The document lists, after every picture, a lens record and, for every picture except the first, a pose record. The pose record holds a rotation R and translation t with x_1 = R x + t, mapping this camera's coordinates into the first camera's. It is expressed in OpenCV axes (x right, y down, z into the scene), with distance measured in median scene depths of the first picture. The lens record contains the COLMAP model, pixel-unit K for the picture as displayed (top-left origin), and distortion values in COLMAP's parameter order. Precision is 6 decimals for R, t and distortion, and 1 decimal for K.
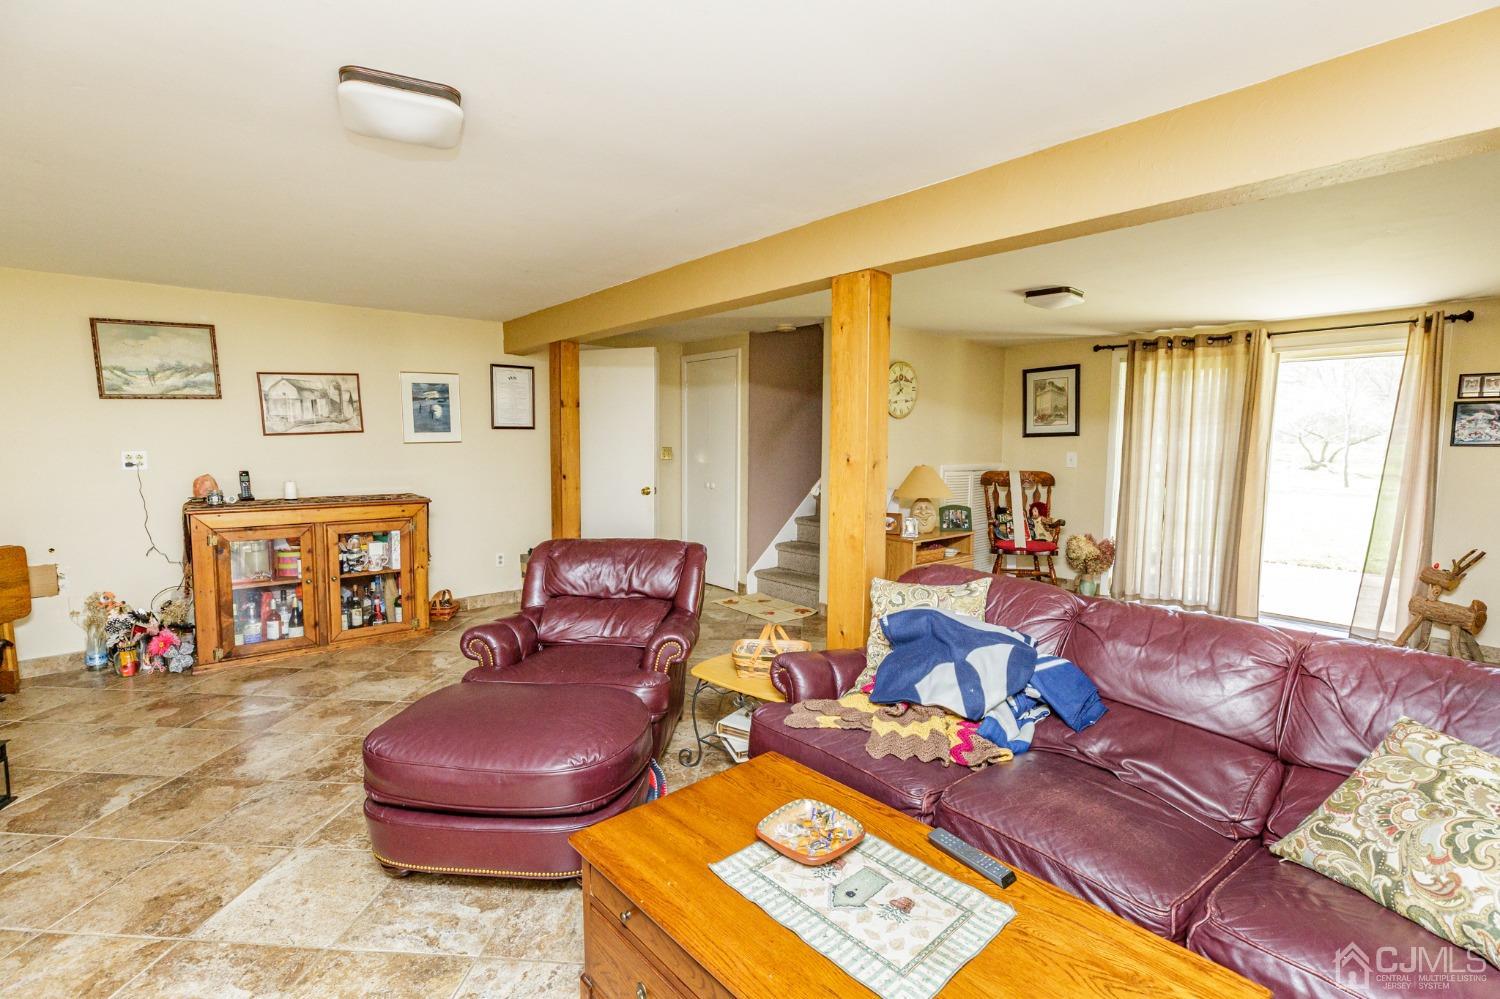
lens RADIAL K [[674.5, 0, 740.0], [0, 674.5, 490.1], [0, 0, 1]] dist [-0.027339, 0.012611]
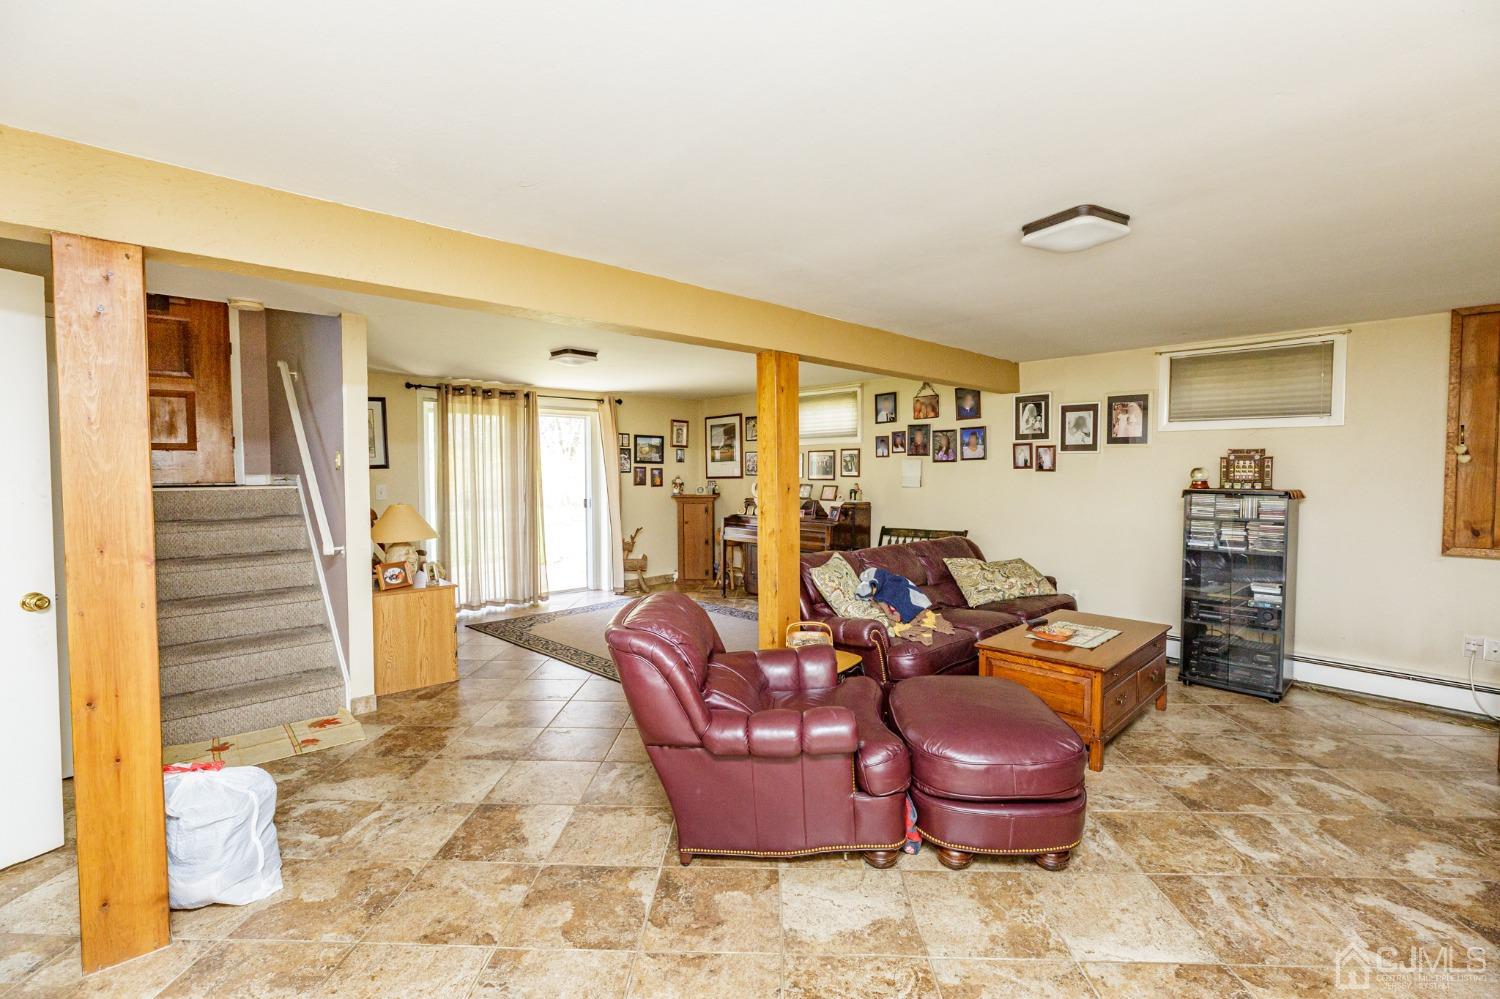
lens RADIAL K [[674.5, 0, 740.0], [0, 674.5, 490.1], [0, 0, 1]] dist [-0.027339, 0.012611]
pose [[-0.026313, -0.038726, 0.998903, -0.628581], [0.080639, 0.995911, 0.040734, -0.054782], [-0.996396, 0.081622, -0.023083, 0.592763]]
